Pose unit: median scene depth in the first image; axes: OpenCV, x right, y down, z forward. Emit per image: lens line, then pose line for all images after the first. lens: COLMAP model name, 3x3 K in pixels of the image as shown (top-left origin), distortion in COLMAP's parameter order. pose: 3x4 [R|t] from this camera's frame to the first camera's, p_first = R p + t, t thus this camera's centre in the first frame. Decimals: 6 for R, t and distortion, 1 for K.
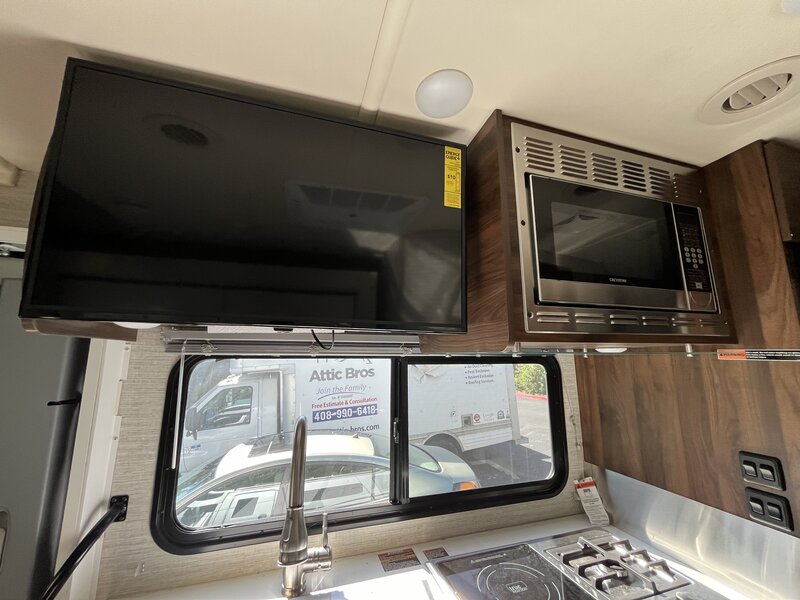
lens RADIAL K [[322.1, 0, 400.0], [0, 322.1, 300.0], [0, 0, 1]] dist [-0.003922, -0.000465]
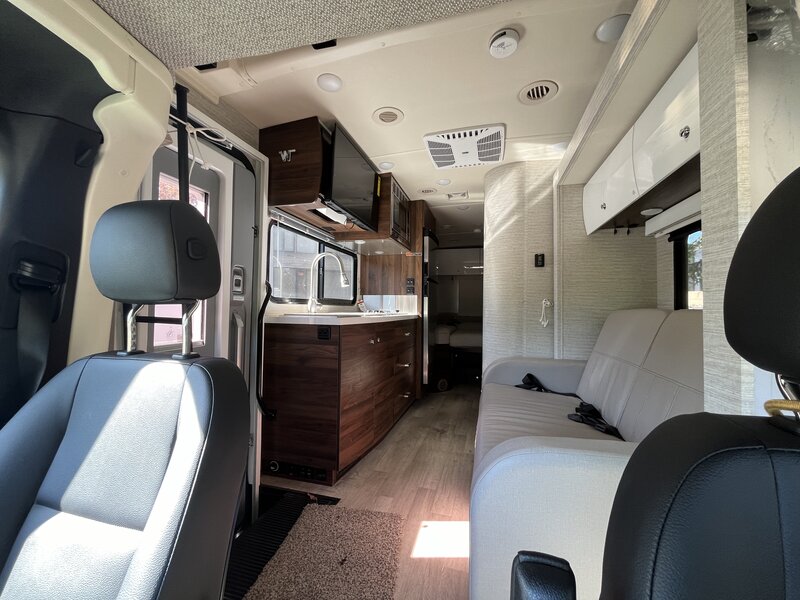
lens RADIAL K [[322.1, 0, 400.0], [0, 322.1, 300.0], [0, 0, 1]] dist [-0.003922, -0.000465]
pose [[0.548769, 0.029256, 0.835462, -1.587303], [-0.159534, 0.984686, 0.070308, 0.329450], [-0.820610, -0.171868, 0.545032, -0.781573]]
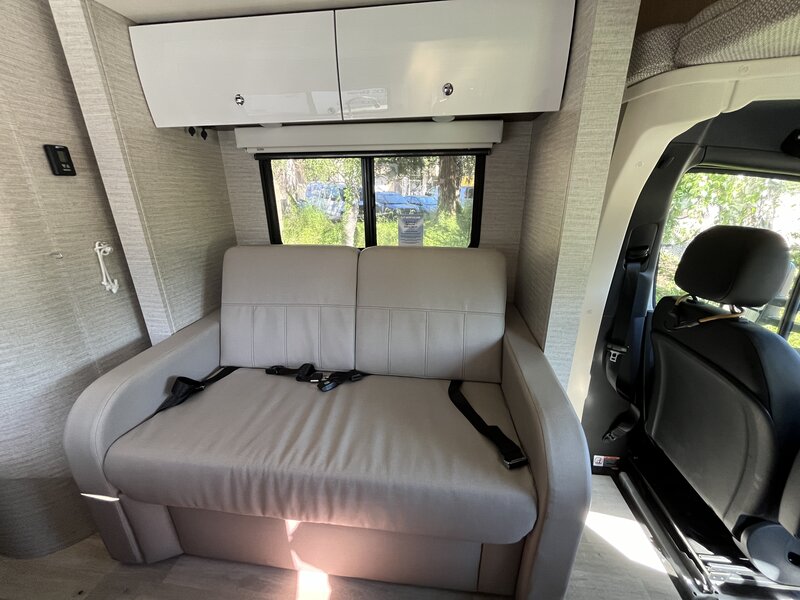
lens RADIAL K [[322.1, 0, 400.0], [0, 322.1, 300.0], [0, 0, 1]] dist [-0.003922, -0.000465]
pose [[-0.907229, -0.128941, 0.400387, -0.778543], [-0.062533, 0.982625, 0.174753, 0.263908], [-0.415963, 0.133503, -0.899528, 0.106272]]
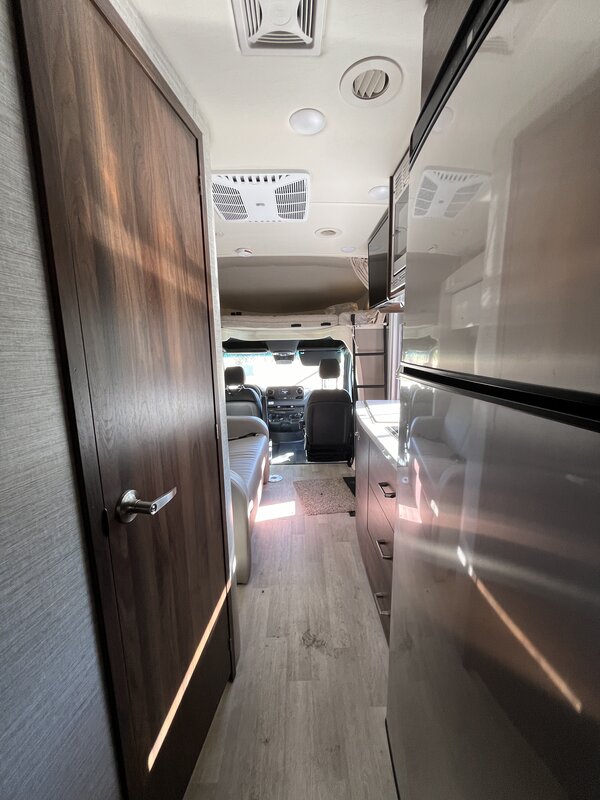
lens RADIAL K [[322.1, 0, 300.0], [0, 322.1, 400.0], [0, 0, 1]] dist [-0.003922, -0.000465]
pose [[-0.293490, 0.161435, -0.942233, 1.562126], [0.184130, 0.976728, 0.109991, 0.263519], [0.938062, -0.141212, -0.316385, 0.562345]]
